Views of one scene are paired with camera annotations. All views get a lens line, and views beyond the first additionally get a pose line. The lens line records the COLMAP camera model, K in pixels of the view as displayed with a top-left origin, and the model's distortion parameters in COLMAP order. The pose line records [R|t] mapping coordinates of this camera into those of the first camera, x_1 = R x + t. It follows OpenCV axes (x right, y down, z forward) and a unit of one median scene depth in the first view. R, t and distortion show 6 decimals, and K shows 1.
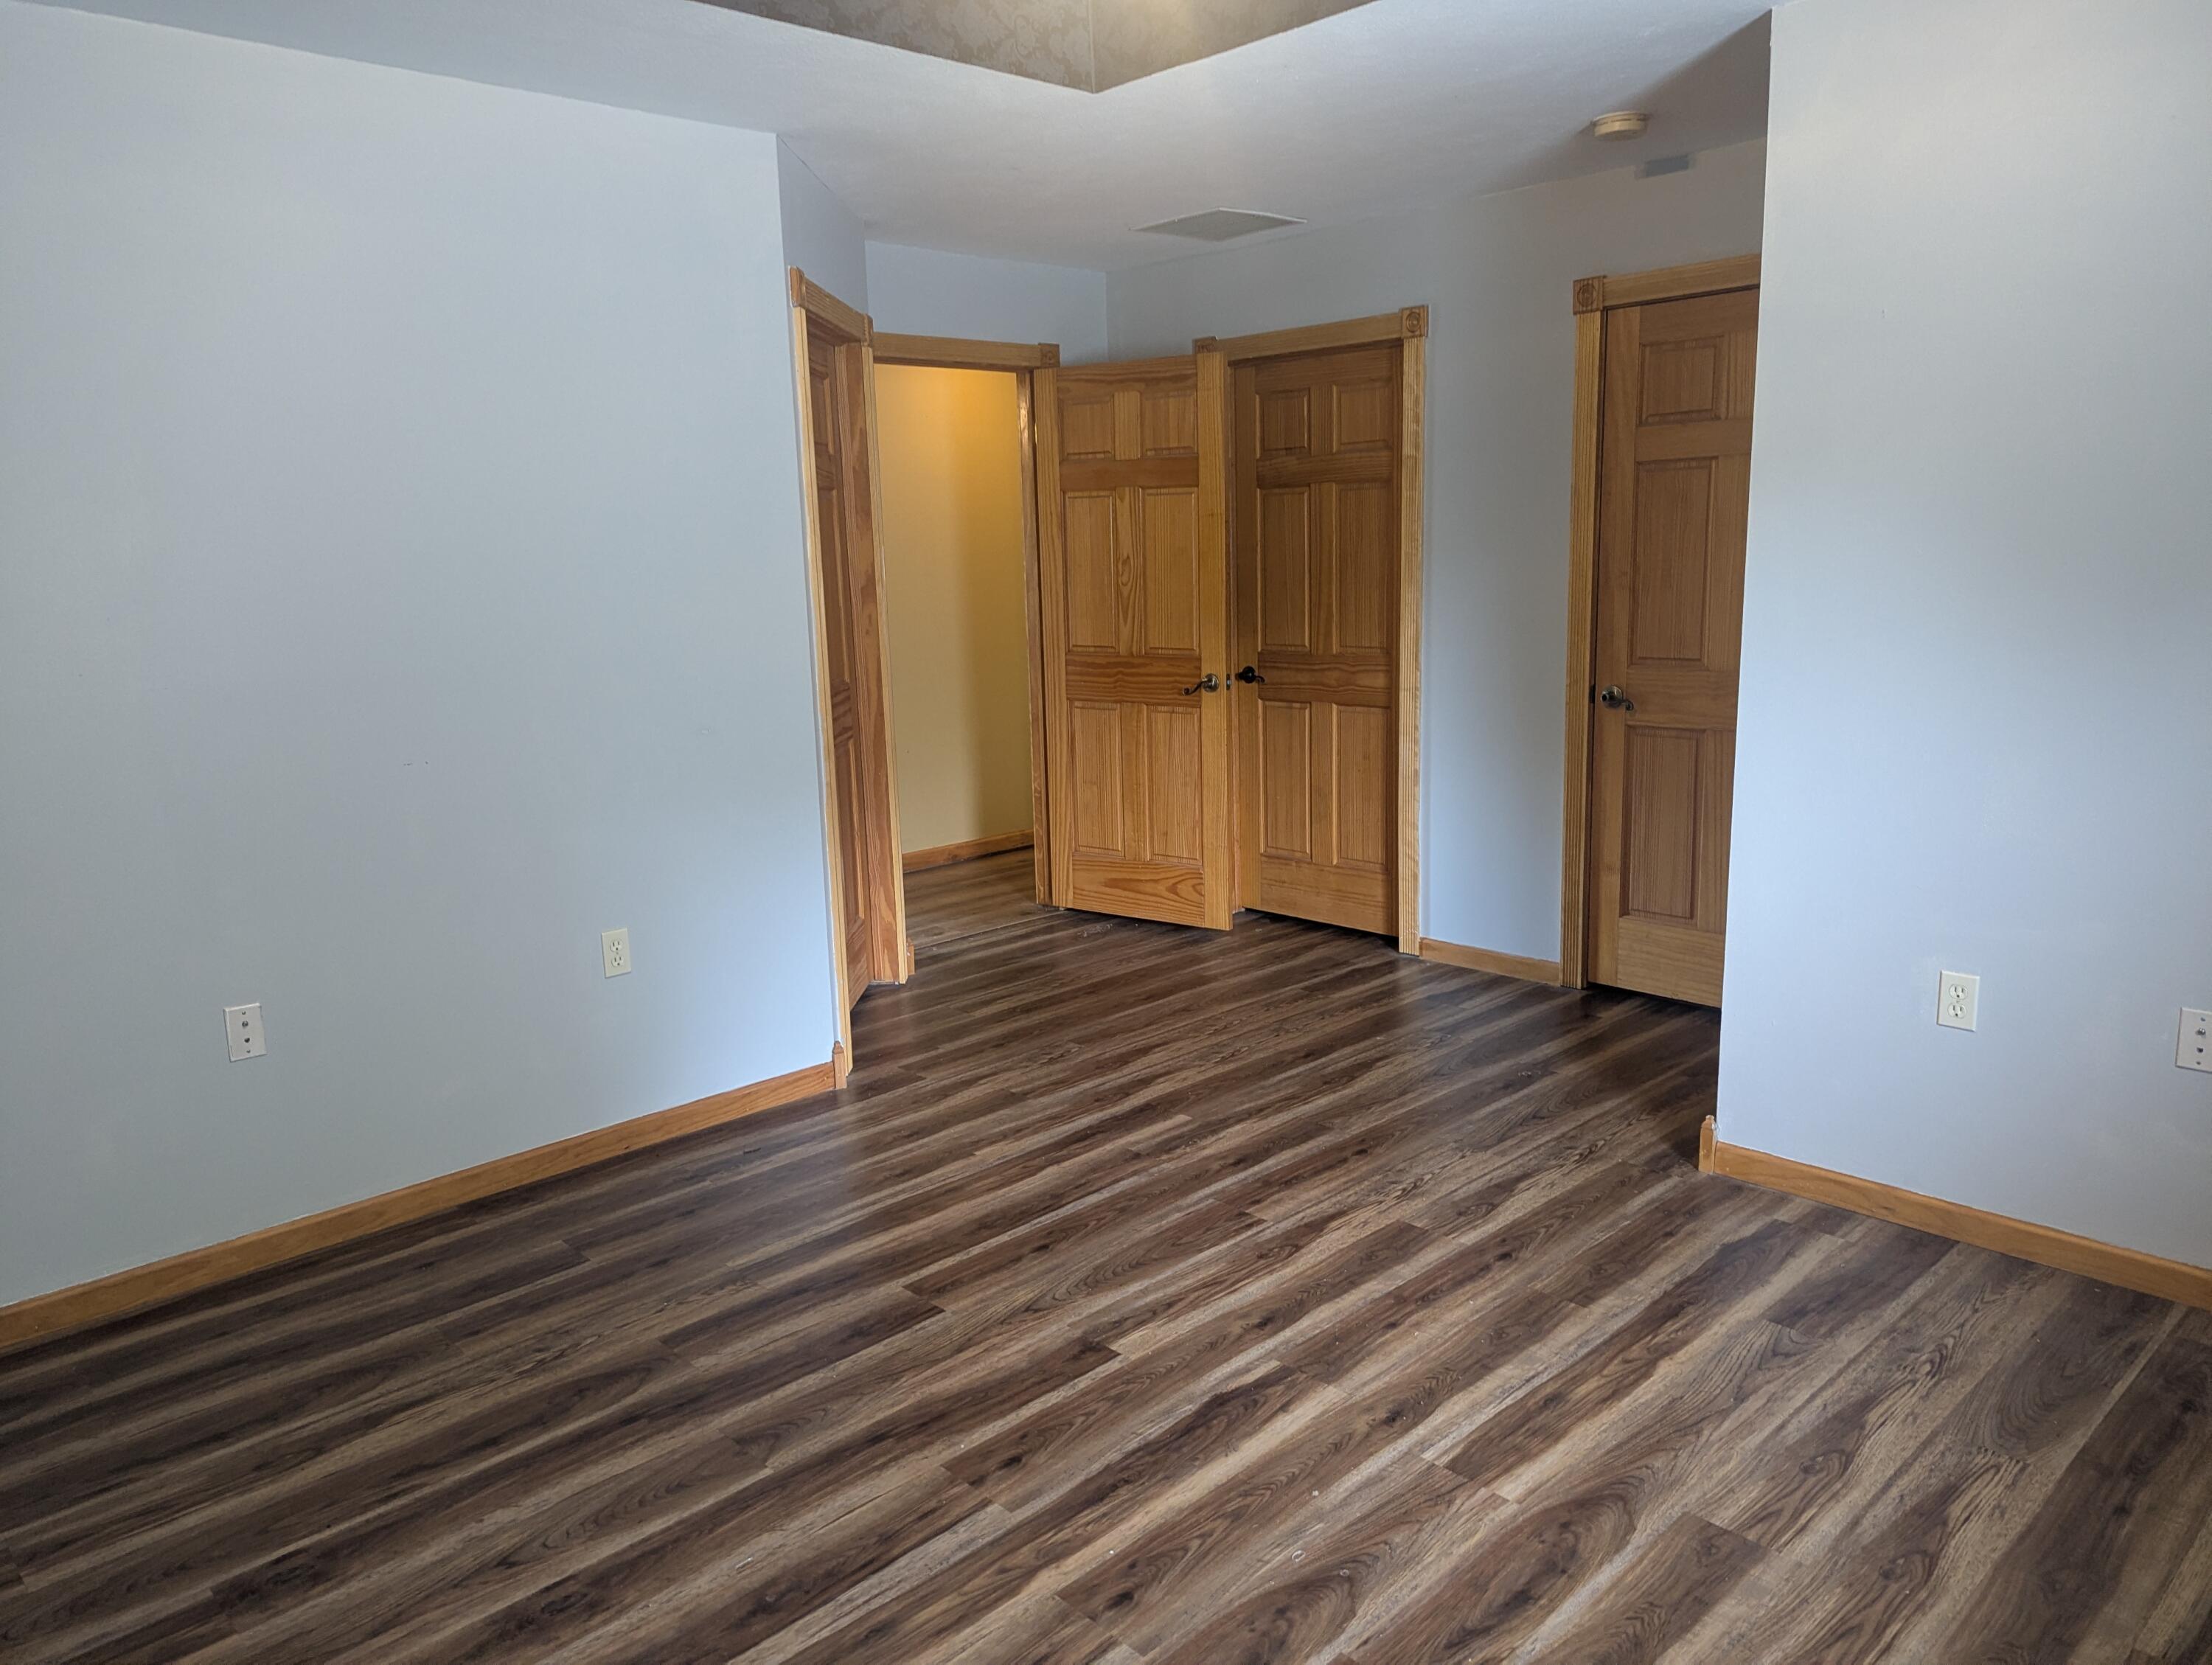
lens RADIAL K [[1560.2, 0, 1114.9], [0, 1560.2, 837.8], [0, 0, 1]] dist [0.040524, -0.018965]
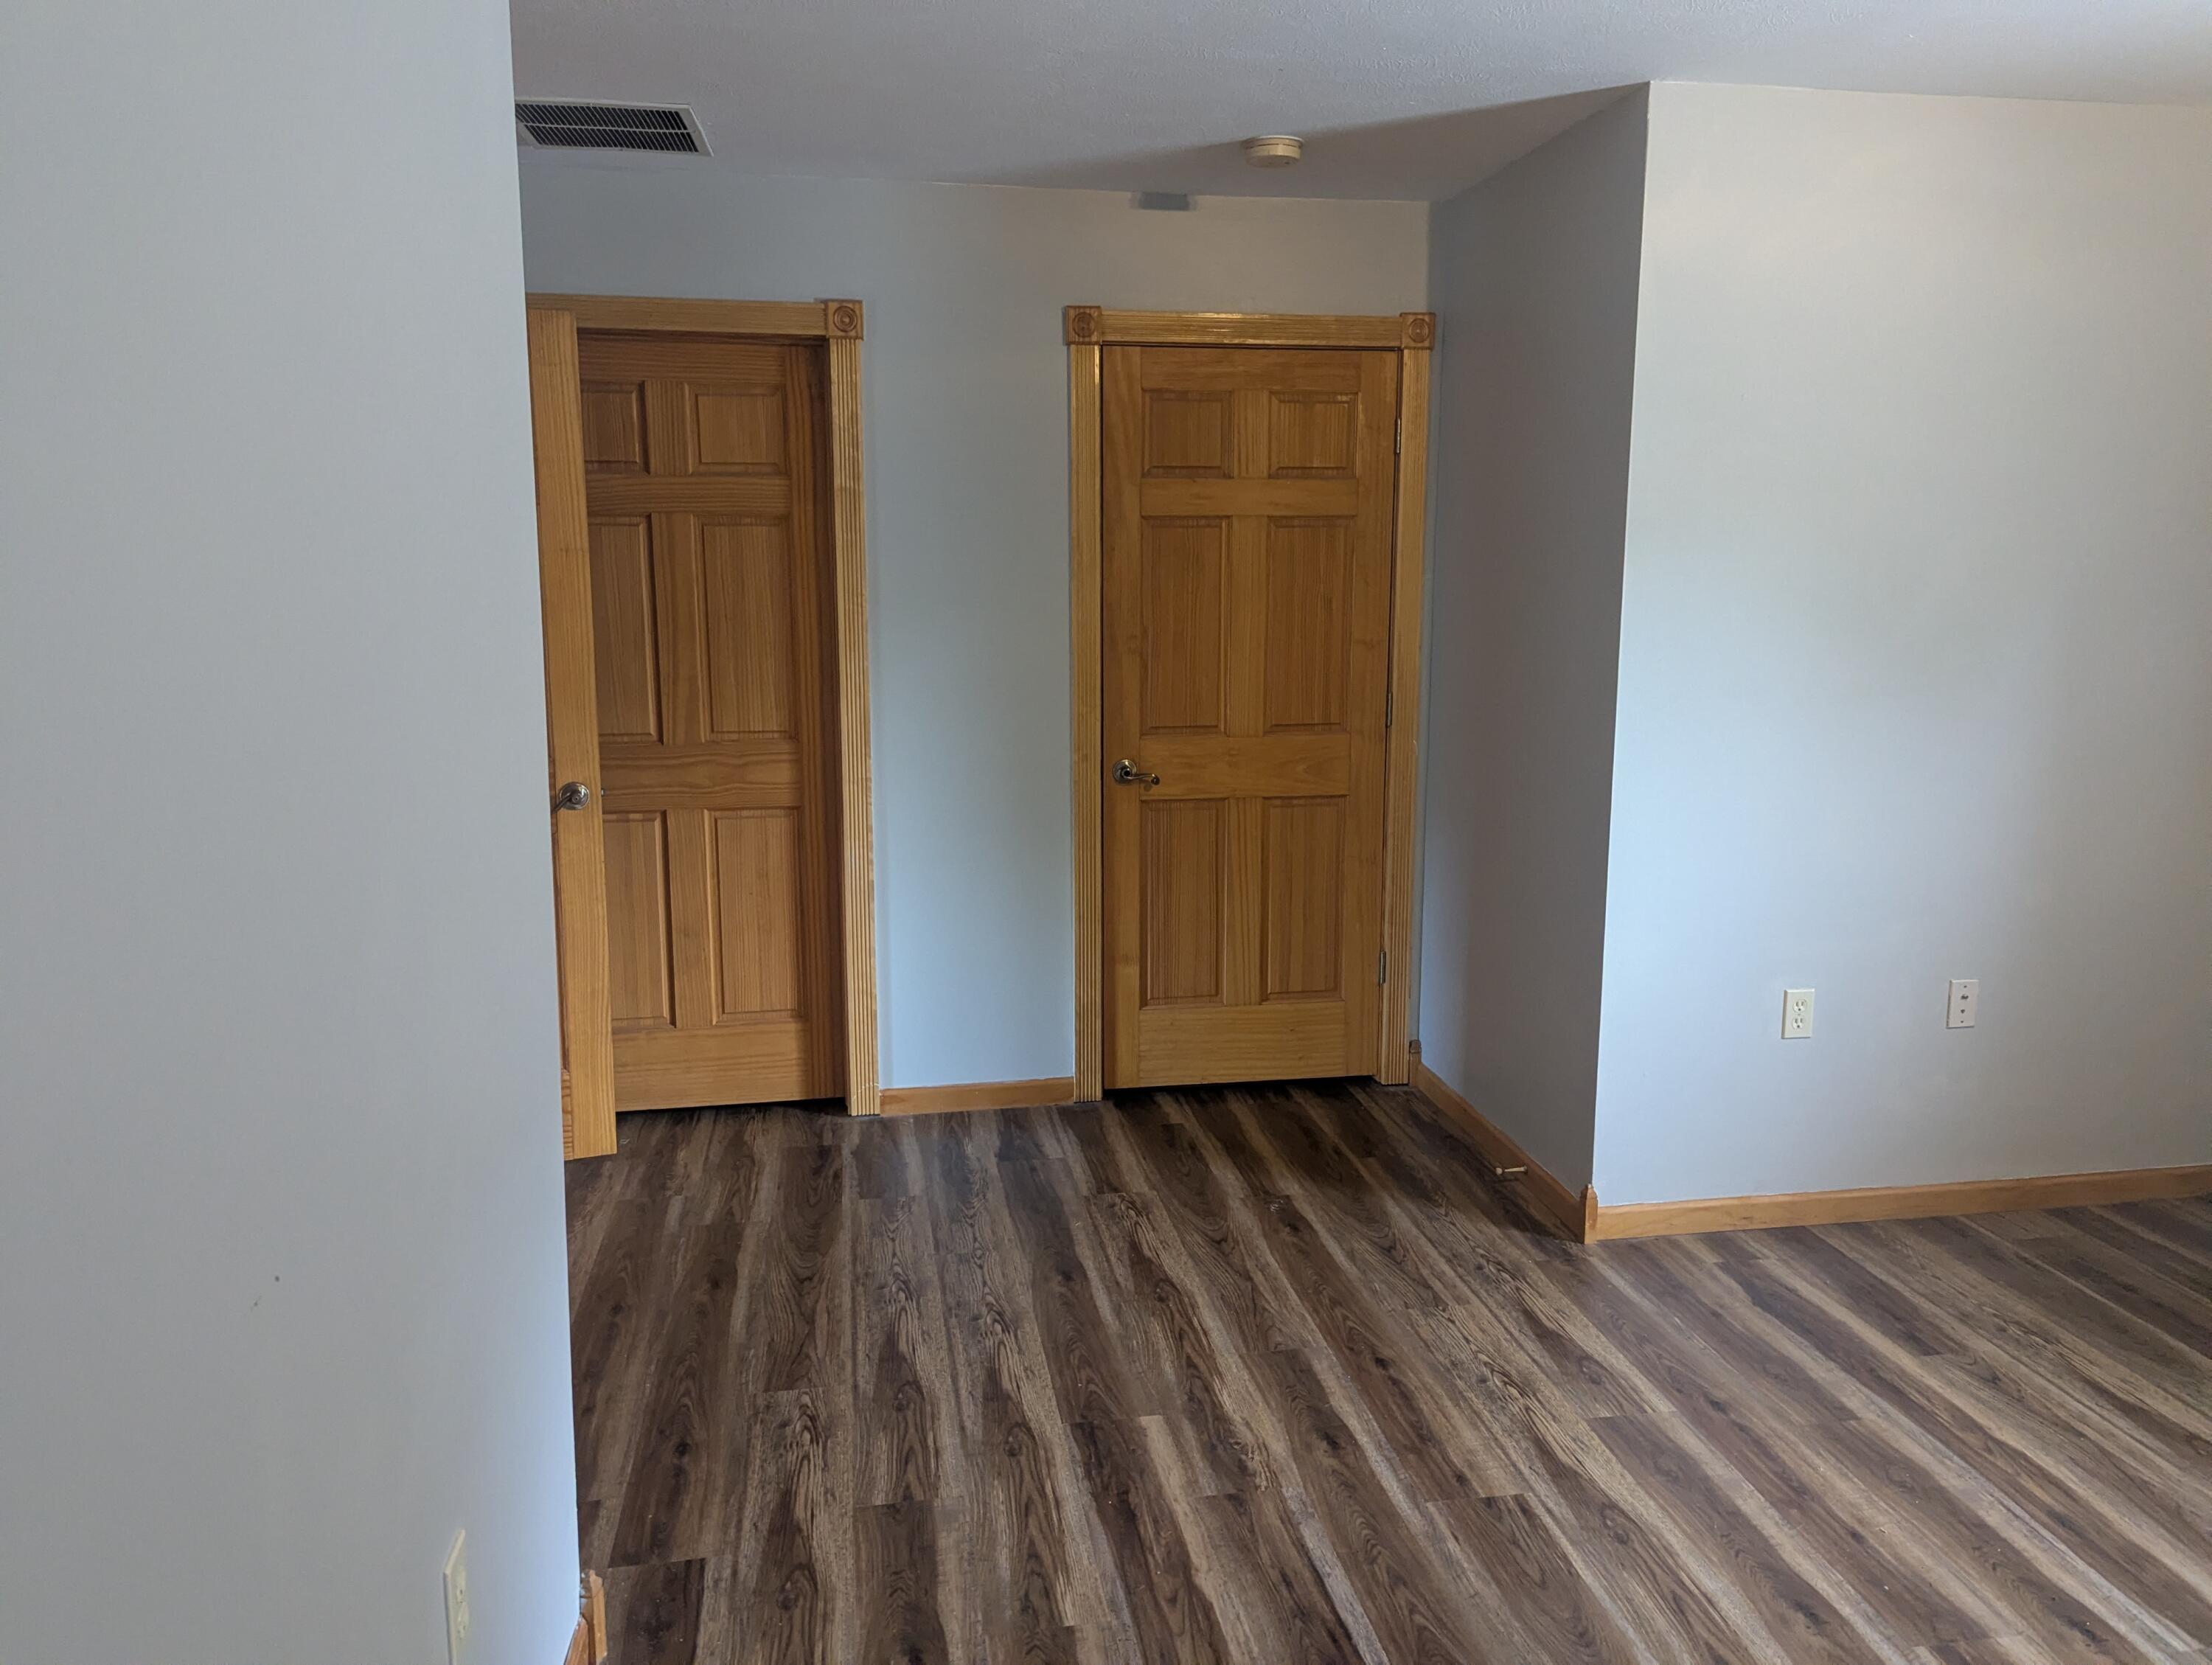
lens RADIAL K [[1560.2, 0, 1113.5], [0, 1560.2, 816.6], [0, 0, 1]] dist [0.040524, -0.018965]
pose [[0.558897, -0.104448, 0.822633, -0.555075], [0.140746, 0.989590, 0.030024, -0.119170], [-0.817206, 0.099002, 0.567779, 0.640619]]
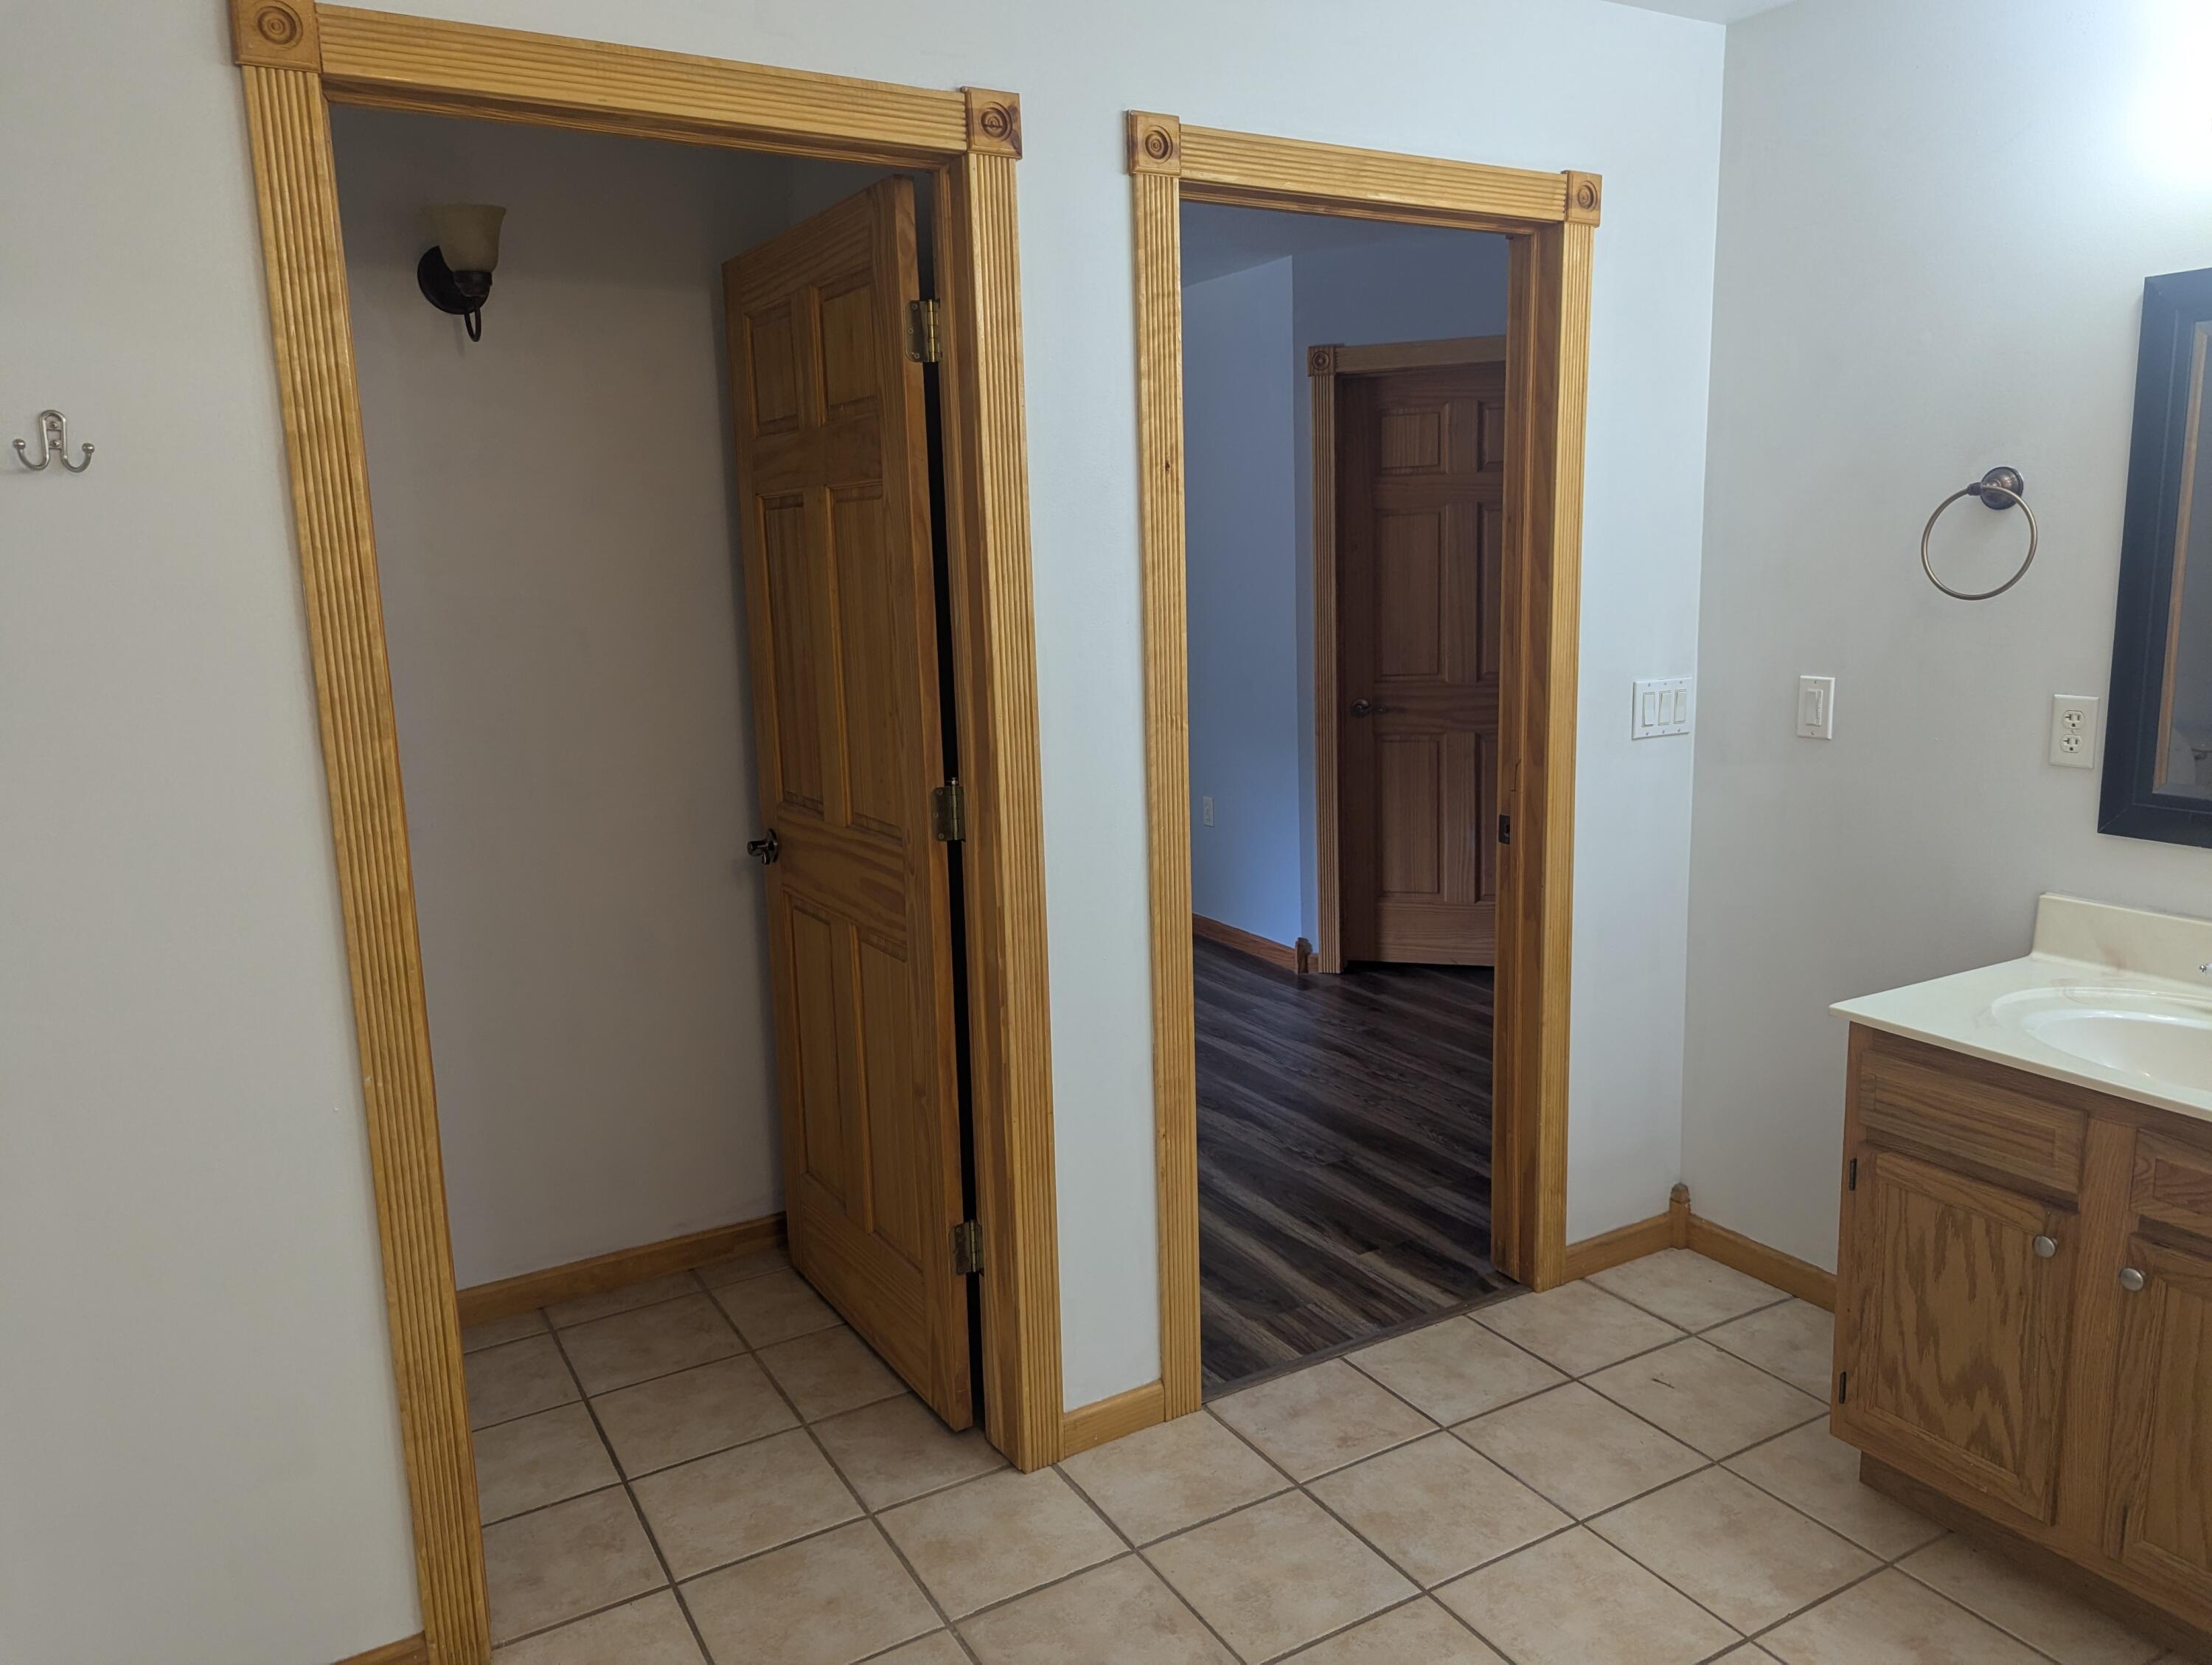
lens RADIAL K [[1560.2, 0, 1107.6], [0, 1560.2, 830.8], [0, 0, 1]] dist [0.040524, -0.018965]
pose [[-0.234680, 0.214341, -0.948147, 1.250696], [-0.152173, 0.955261, 0.253614, -0.302796], [0.960088, 0.203801, -0.191564, 1.257339]]
